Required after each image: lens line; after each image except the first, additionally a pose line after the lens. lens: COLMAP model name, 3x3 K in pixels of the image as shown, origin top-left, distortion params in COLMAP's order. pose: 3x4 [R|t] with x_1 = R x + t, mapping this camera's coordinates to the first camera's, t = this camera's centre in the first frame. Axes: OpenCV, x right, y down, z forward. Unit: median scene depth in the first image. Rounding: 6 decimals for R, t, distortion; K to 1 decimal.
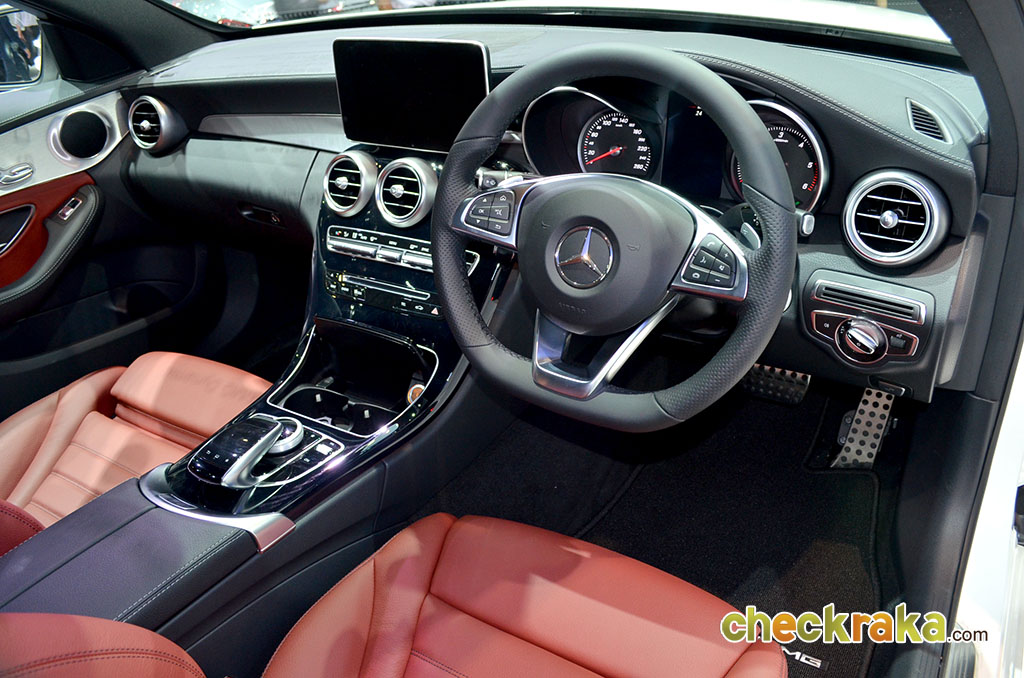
lens RADIAL K [[790.5, 0, 513.8], [0, 790.5, 341.7], [0, 0, 1]] dist [-0.038337, -0.019665]
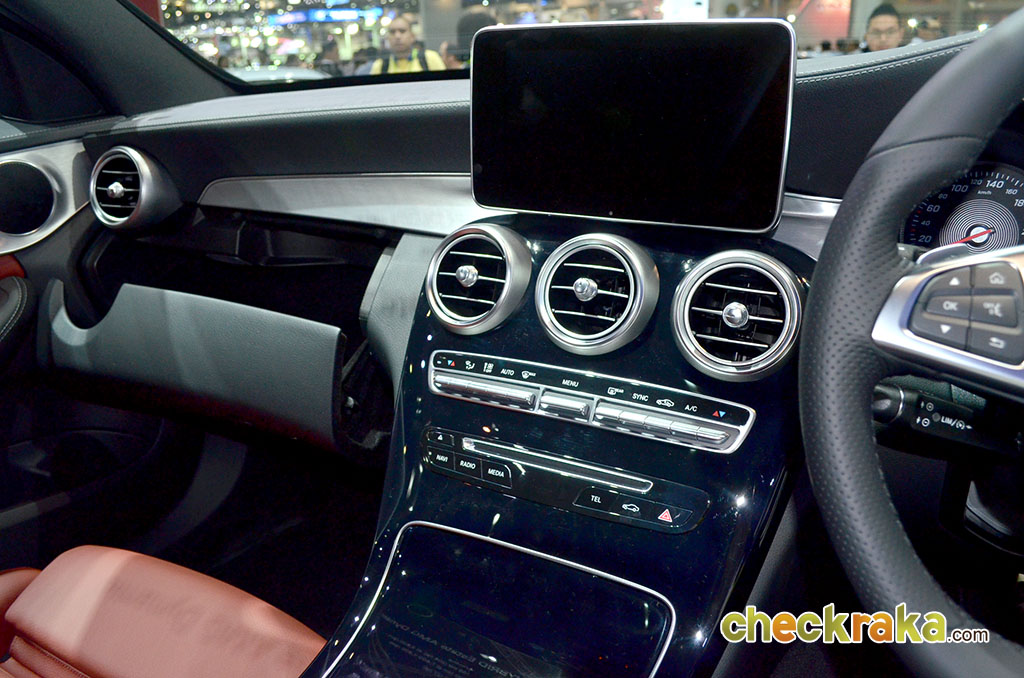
lens RADIAL K [[790.5, 0, 511.6], [0, 790.5, 337.4], [0, 0, 1]] dist [-0.038337, -0.019665]
pose [[0.997058, 0.039526, 0.065678, -0.223900], [-0.025755, 0.979738, -0.198622, -0.044994], [-0.072198, 0.196346, 0.977873, 0.449475]]
